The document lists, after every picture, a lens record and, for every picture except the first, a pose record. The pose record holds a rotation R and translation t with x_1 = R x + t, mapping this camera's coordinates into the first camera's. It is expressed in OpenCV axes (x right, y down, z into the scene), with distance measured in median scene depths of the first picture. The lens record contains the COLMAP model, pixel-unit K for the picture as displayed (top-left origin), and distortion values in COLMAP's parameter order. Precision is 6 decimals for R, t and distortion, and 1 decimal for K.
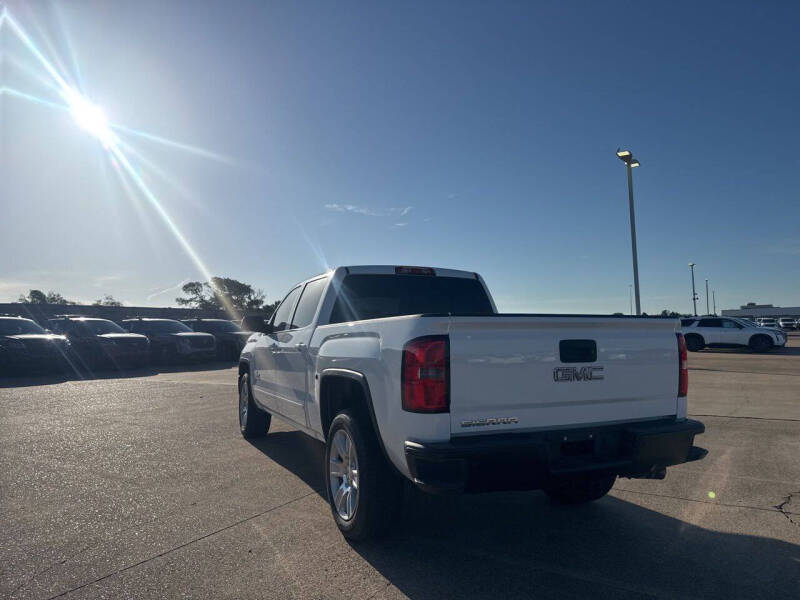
lens RADIAL K [[552.7, 0, 400.0], [0, 552.7, 300.0], [0, 0, 1]] dist [0.123230, -0.100102]
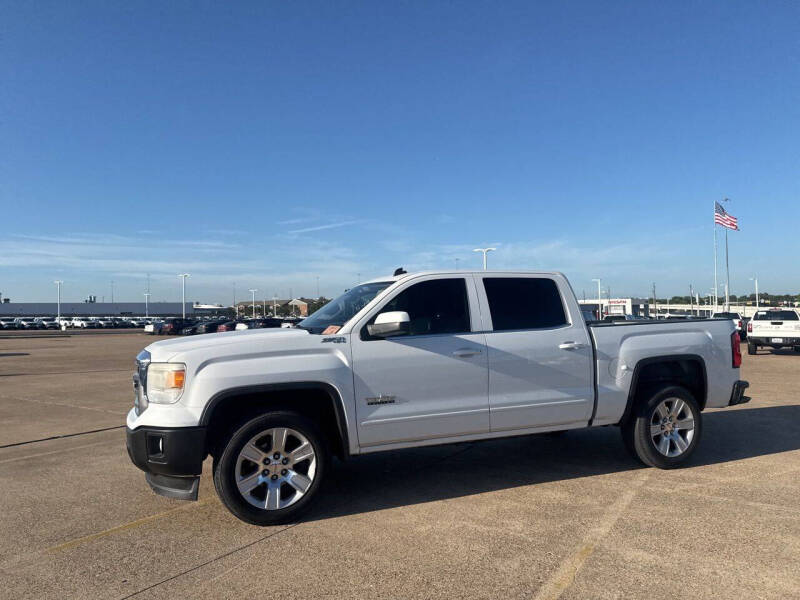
lens RADIAL K [[556.5, 0, 397.8], [0, 556.5, 296.3], [0, 0, 1]] dist [0.076611, -0.103795]
pose [[0.048297, 0.050095, 0.997576, -1.252700], [-0.041972, 0.997961, -0.048083, 0.055235], [-0.997951, -0.039548, 0.050301, 1.281818]]
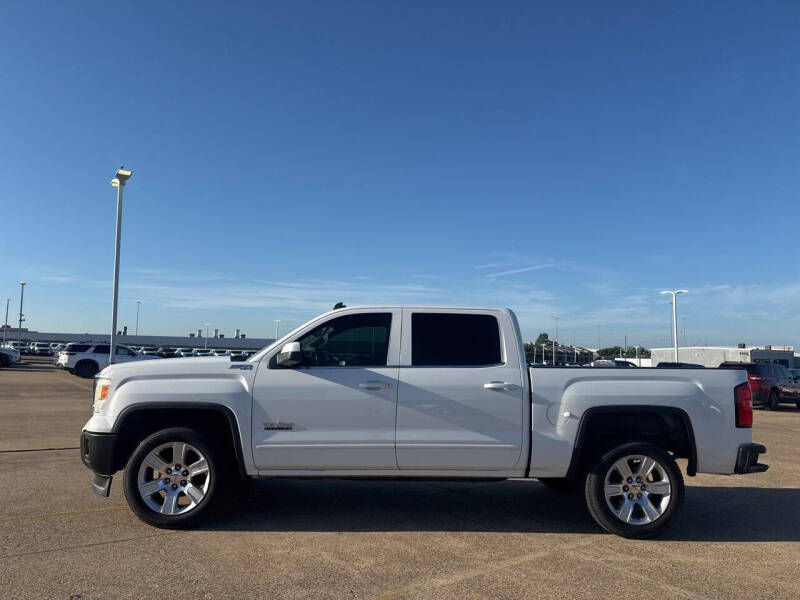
lens RADIAL K [[556.5, 0, 397.8], [0, 556.5, 296.3], [0, 0, 1]] dist [0.076611, -0.103795]
pose [[0.374163, 0.127240, 0.918592, -1.178847], [-0.082639, 0.991176, -0.103634, 0.043141], [-0.923673, -0.037136, 0.381377, 0.798951]]
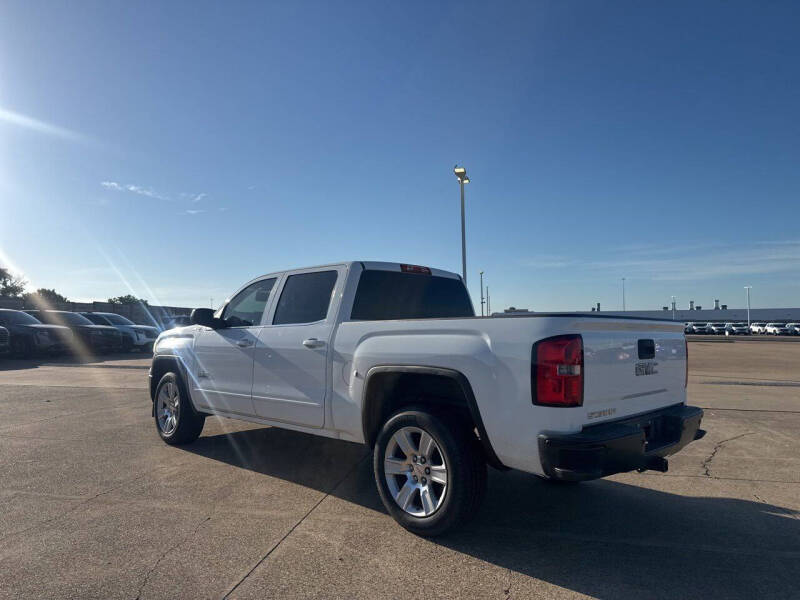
lens RADIAL K [[556.5, 0, 397.8], [0, 556.5, 296.3], [0, 0, 1]] dist [0.076611, -0.103795]
pose [[0.935948, 0.036734, 0.350218, -0.379650], [-0.036205, 0.999312, -0.008057, 0.006369], [-0.350273, -0.005139, 0.936633, 0.059573]]
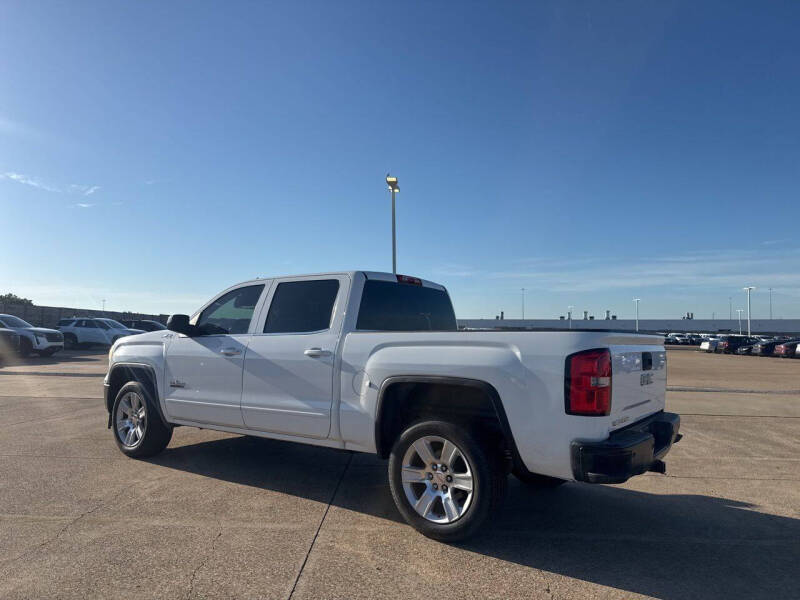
lens RADIAL K [[556.5, 0, 395.7], [0, 556.5, 301.8], [0, 0, 1]] dist [0.060474, -0.068501]
pose [[0.867928, 0.055358, 0.493595, -0.533260], [-0.054812, 0.998375, -0.015590, 0.005099], [-0.493656, -0.013524, 0.869552, 0.116860]]
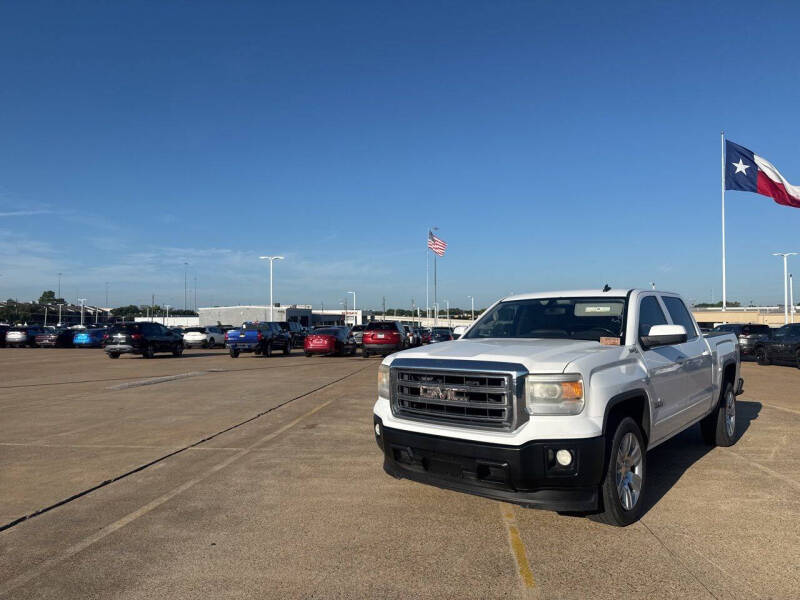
lens RADIAL K [[554.2, 0, 412.0], [0, 554.2, 299.3], [0, 0, 1]] dist [0.075901, -0.097950]
pose [[-0.424061, 0.055107, 0.903956, -1.087723], [-0.042364, 0.995847, -0.080582, 0.093644], [-0.904642, -0.072467, -0.419965, 2.202621]]
